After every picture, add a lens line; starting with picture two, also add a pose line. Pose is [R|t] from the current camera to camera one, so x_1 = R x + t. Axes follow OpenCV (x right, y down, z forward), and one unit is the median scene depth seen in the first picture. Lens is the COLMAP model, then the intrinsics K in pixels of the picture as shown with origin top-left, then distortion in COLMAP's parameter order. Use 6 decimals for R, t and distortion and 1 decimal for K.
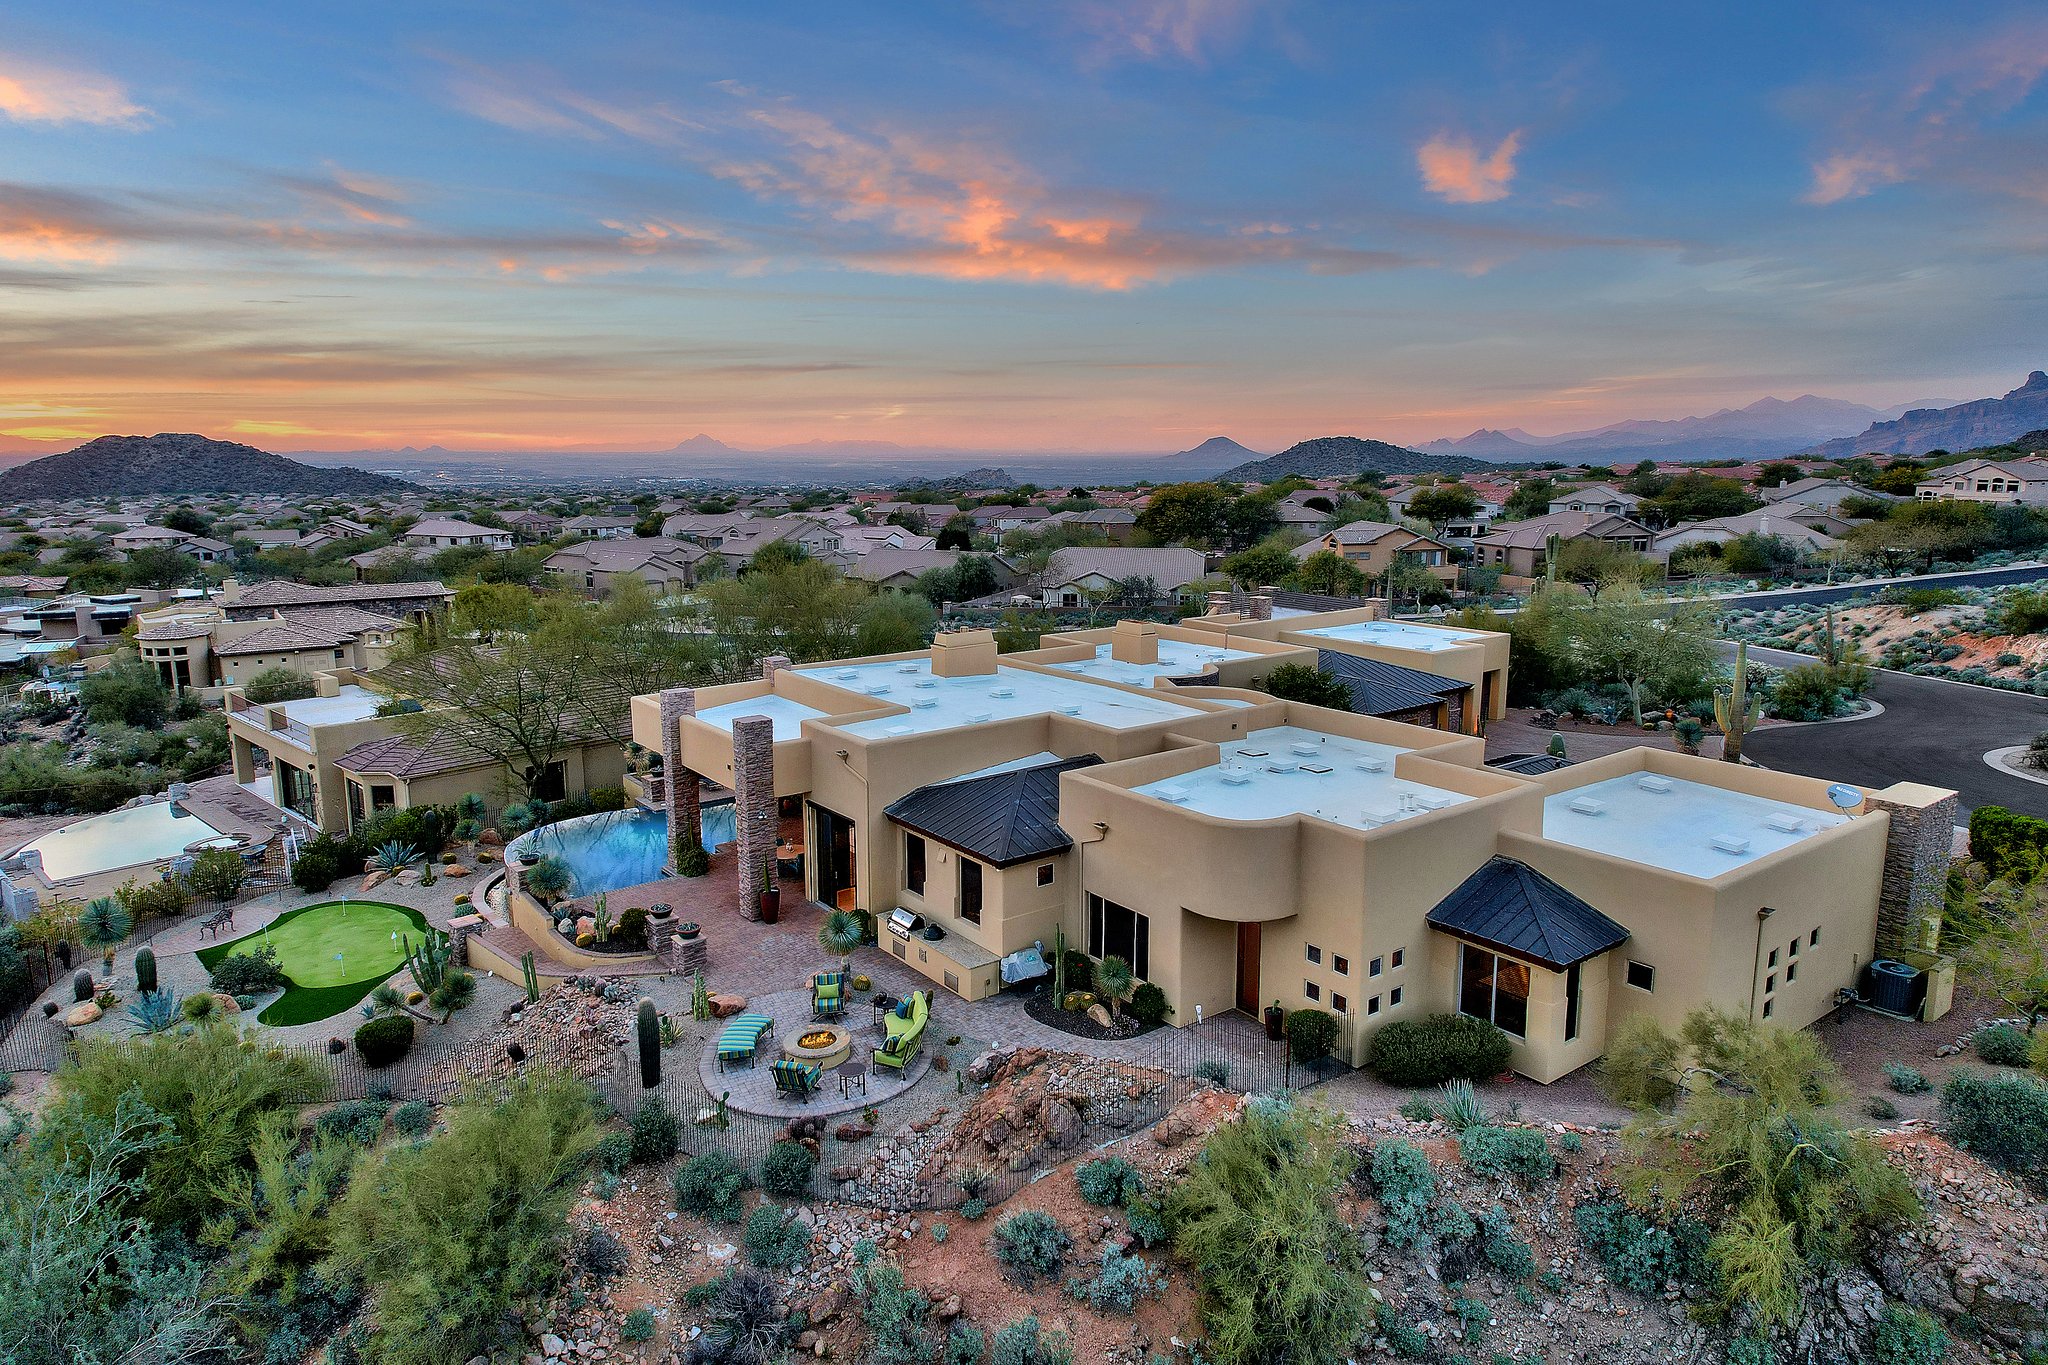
lens RADIAL K [[1254.5, 0, 1019.0], [0, 1254.5, 692.3], [0, 0, 1]] dist [0.092255, -0.070599]
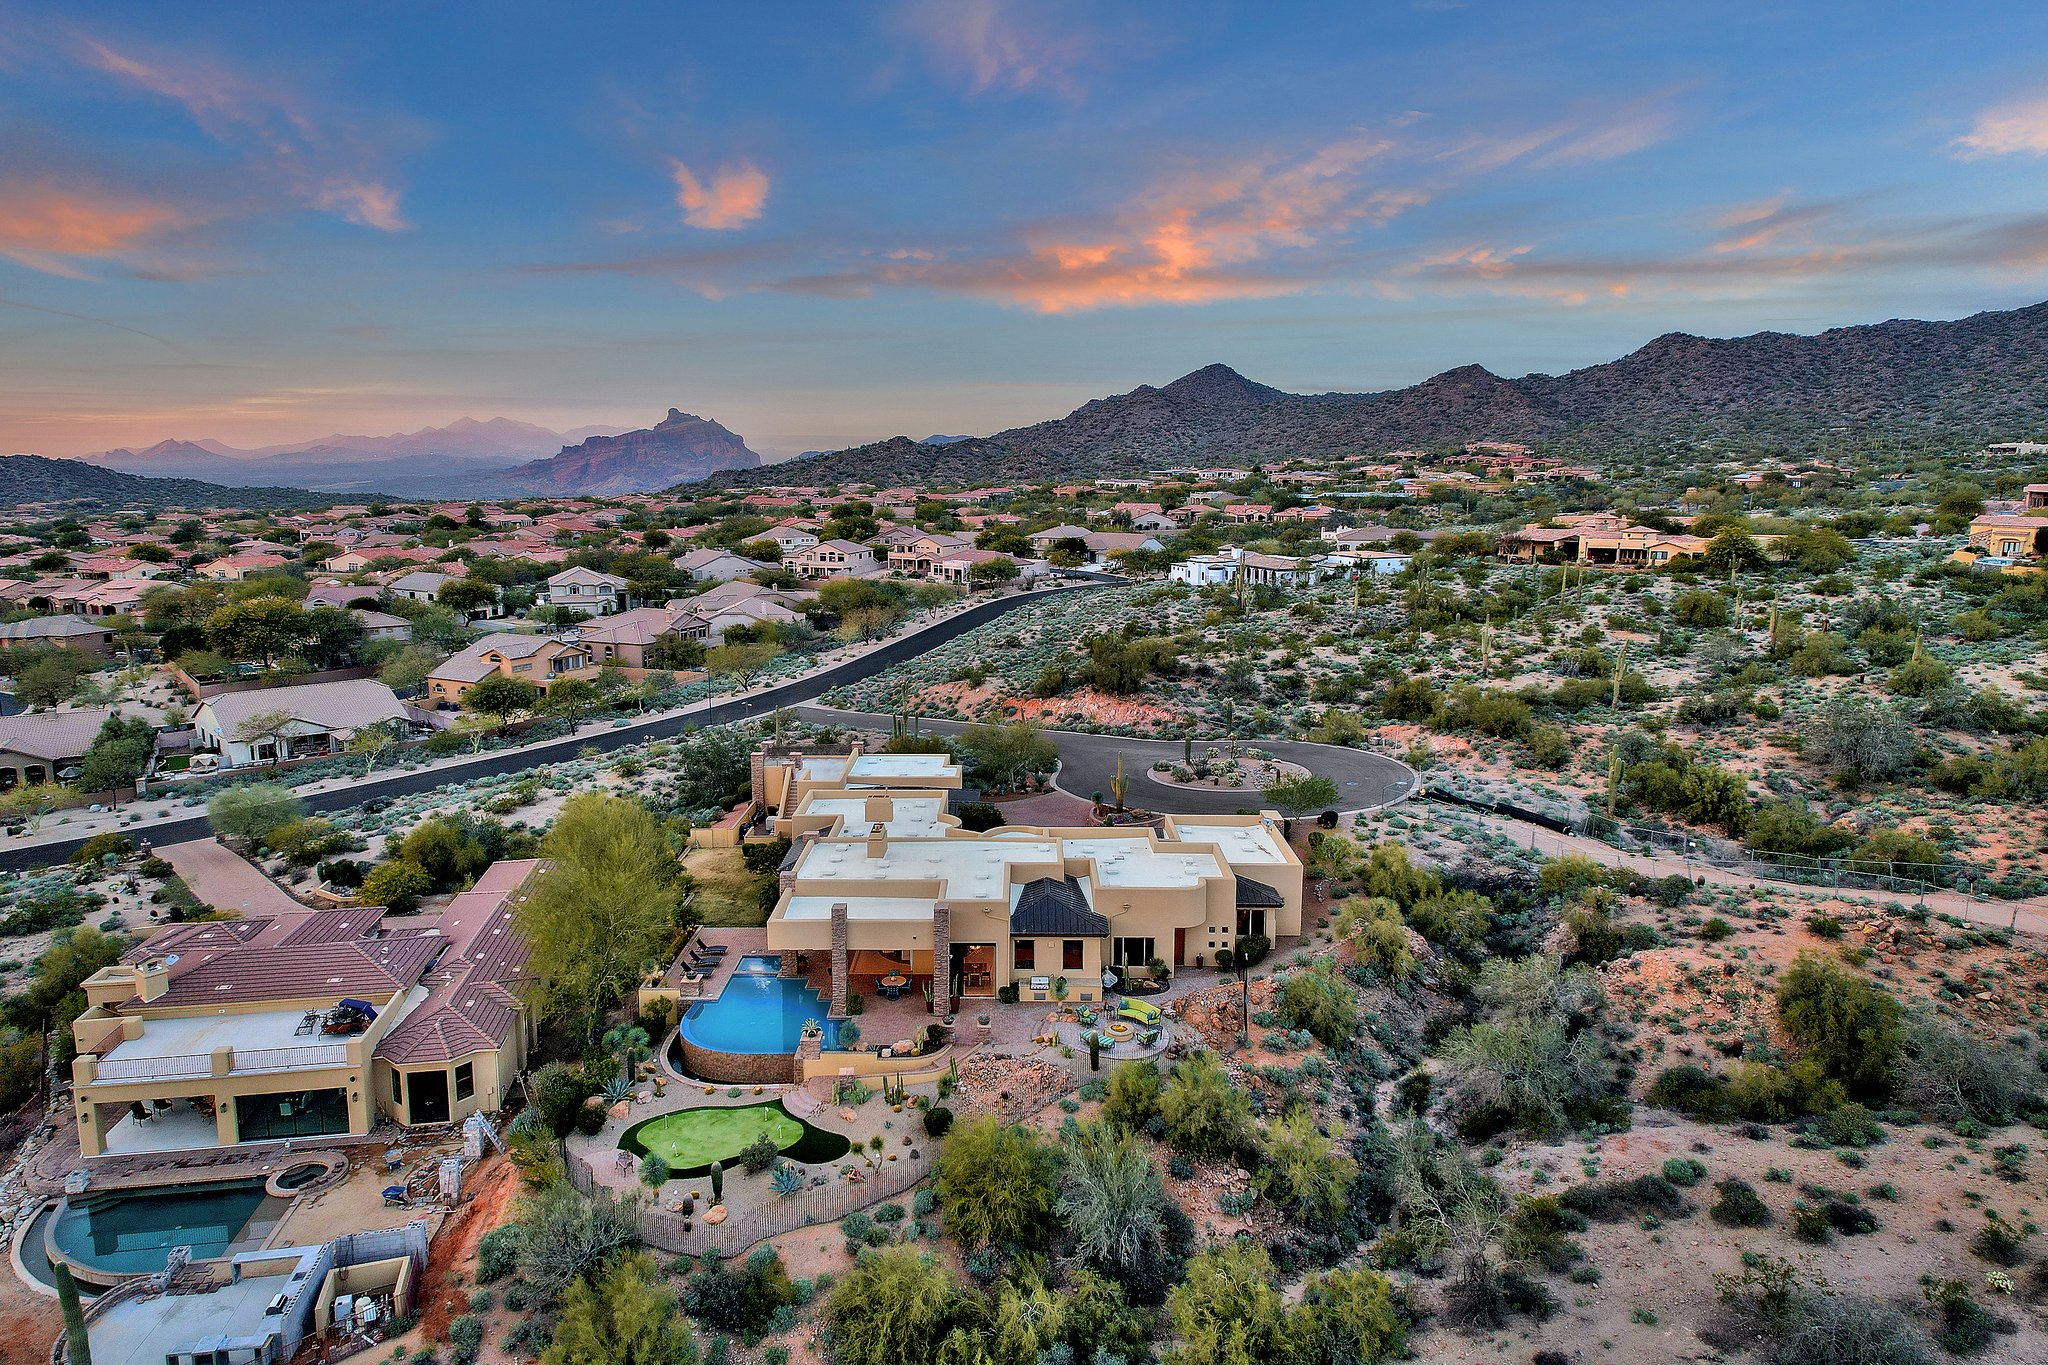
lens RADIAL K [[1254.5, 0, 1019.0], [0, 1254.5, 692.3], [0, 0, 1]] dist [0.092255, -0.070599]
pose [[0.607147, -0.138360, 0.782451, -1.518173], [0.147366, 0.987247, 0.060224, -0.375678], [-0.780805, 0.078742, 0.619793, -0.245420]]
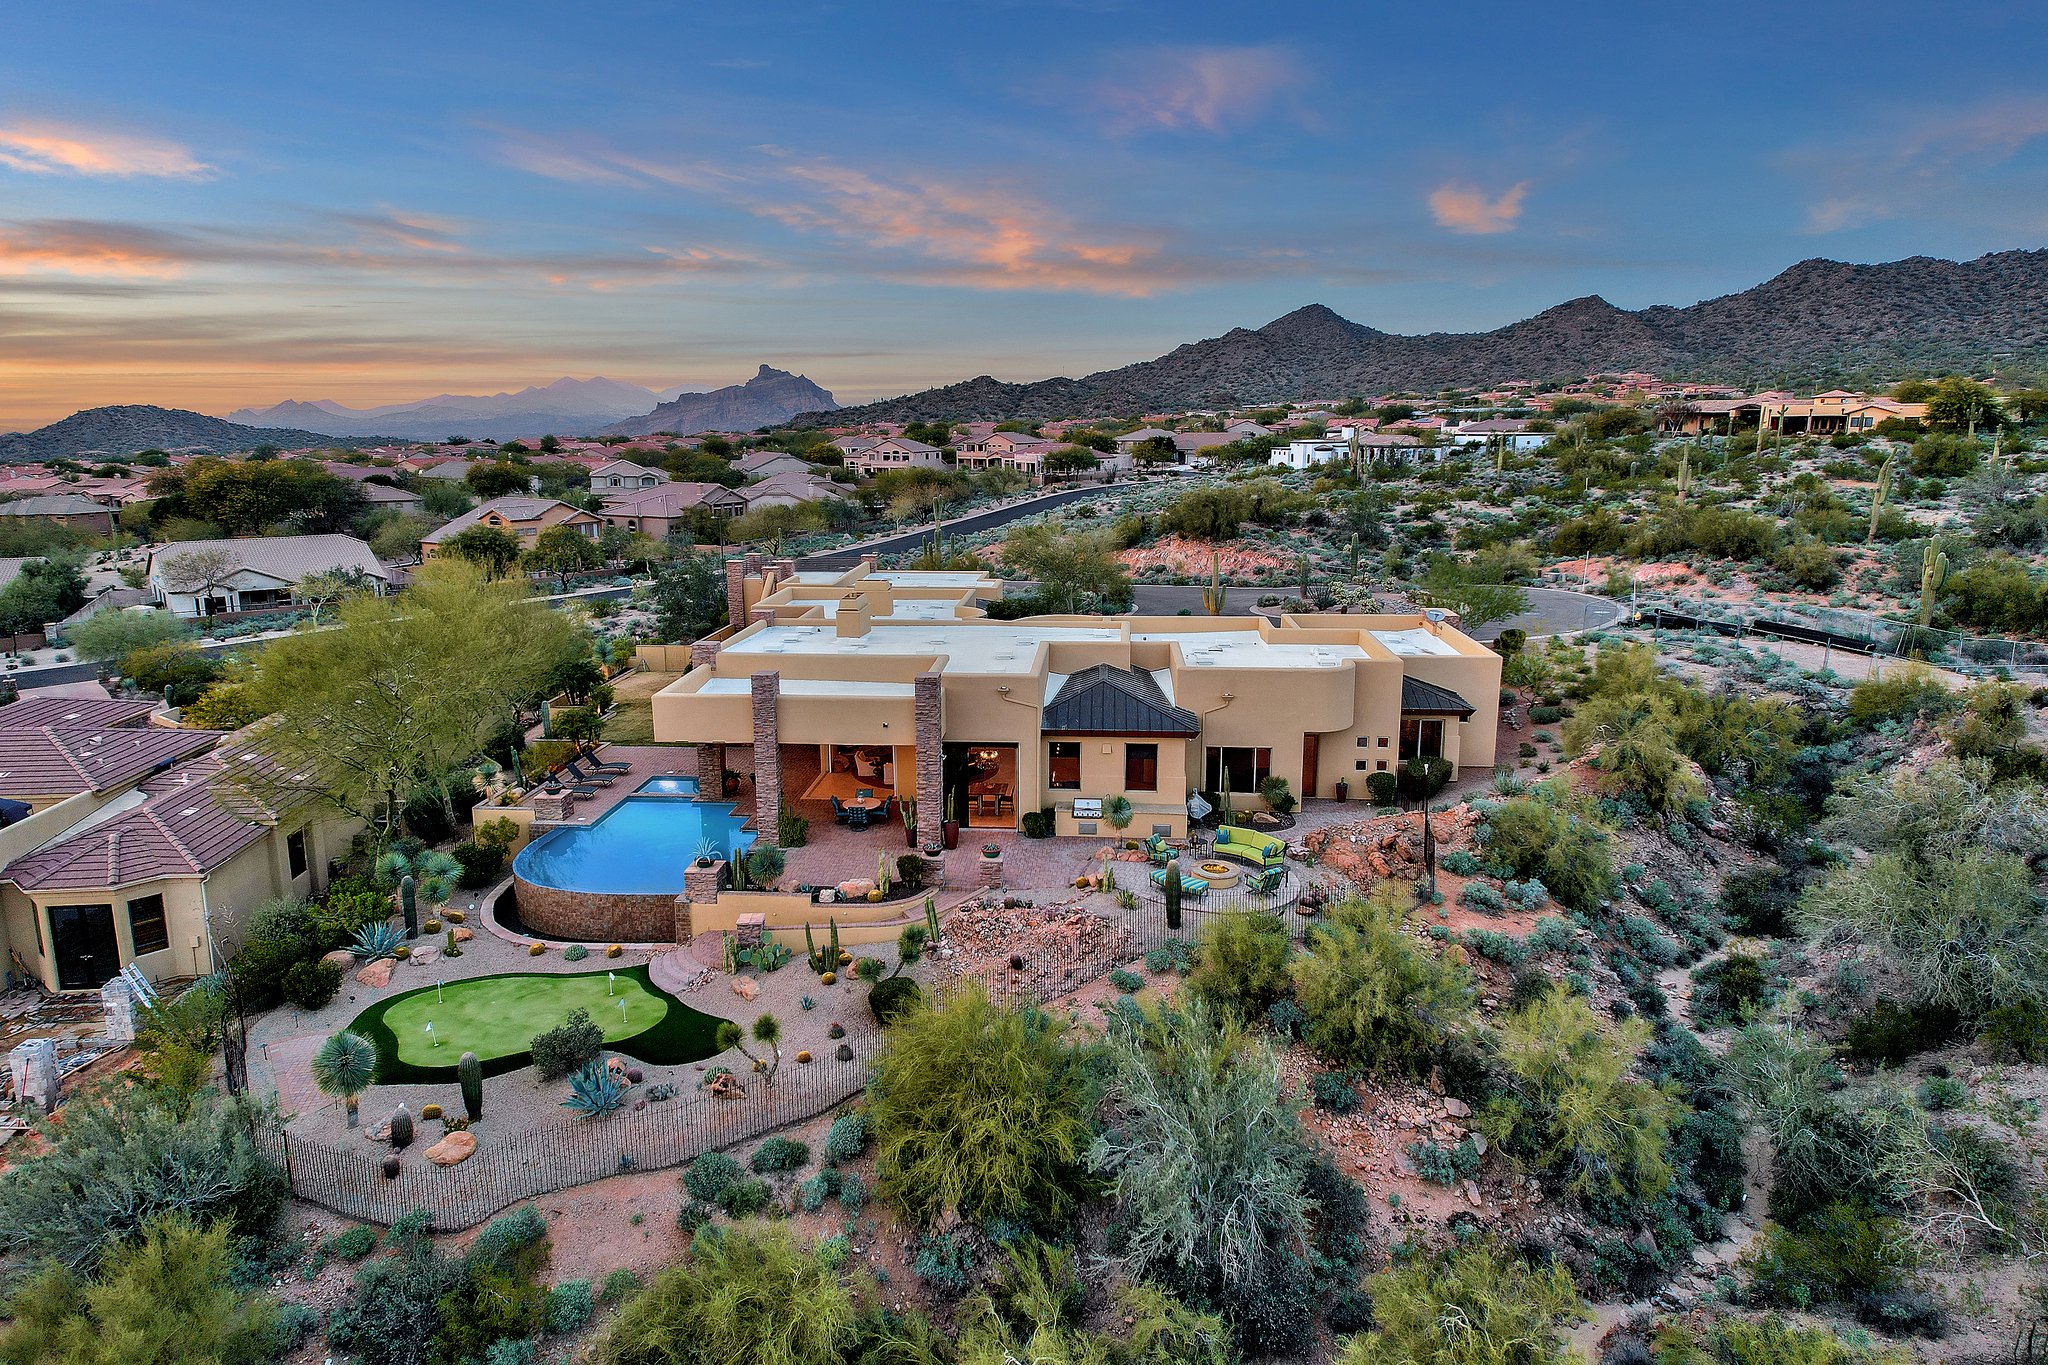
lens RADIAL K [[1254.5, 0, 1019.0], [0, 1254.5, 692.3], [0, 0, 1]] dist [0.092255, -0.070599]
pose [[0.660251, -0.158791, 0.734067, -0.981139], [0.144557, 0.985987, 0.083264, -0.044264], [-0.737002, 0.051139, 0.673953, 0.175770]]
